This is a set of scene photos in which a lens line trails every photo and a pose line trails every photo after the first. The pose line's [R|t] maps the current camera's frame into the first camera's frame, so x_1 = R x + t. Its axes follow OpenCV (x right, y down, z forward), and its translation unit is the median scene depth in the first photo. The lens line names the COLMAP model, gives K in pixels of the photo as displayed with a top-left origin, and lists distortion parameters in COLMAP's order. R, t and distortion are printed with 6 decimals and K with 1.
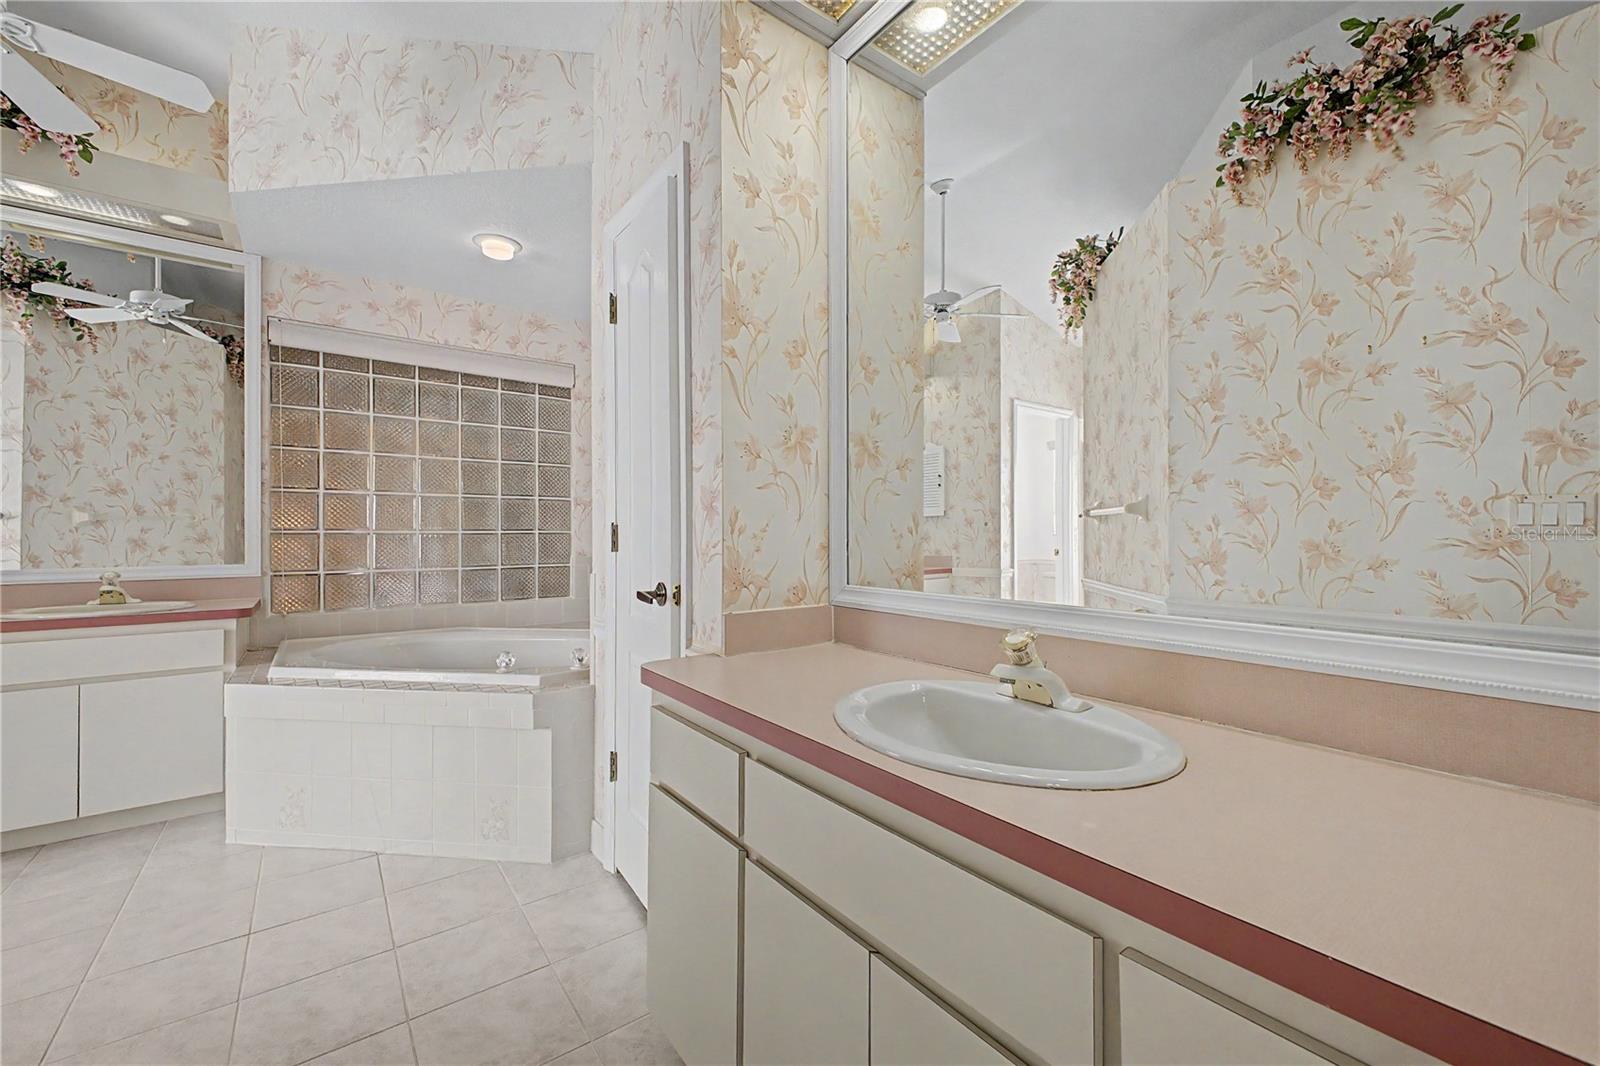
lens RADIAL K [[631.7, 0, 797.9], [0, 631.7, 530.8], [0, 0, 1]] dist [0.011238, -0.001775]
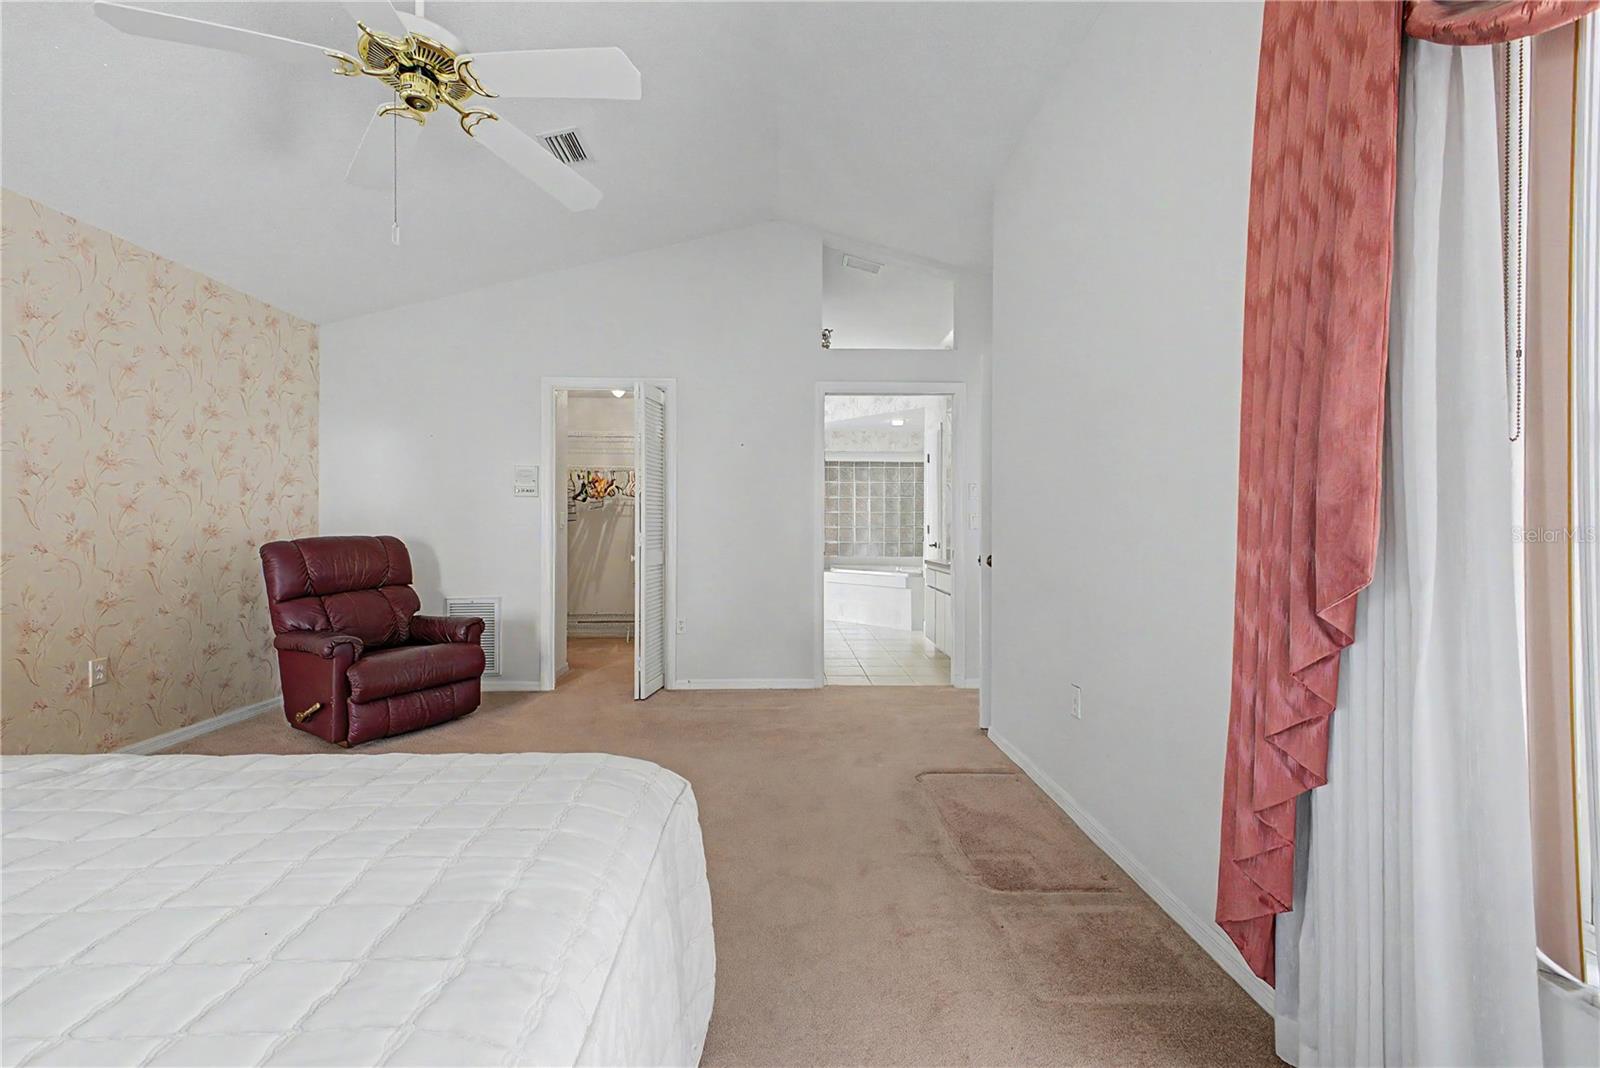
lens RADIAL K [[631.7, 0, 797.0], [0, 631.7, 530.8], [0, 0, 1]] dist [0.011238, -0.001775]
pose [[0.816592, 0.006582, -0.577178, 0.671973], [-0.001037, 0.999950, 0.009937, -0.009367], [0.577214, -0.007516, 0.816558, -1.325533]]
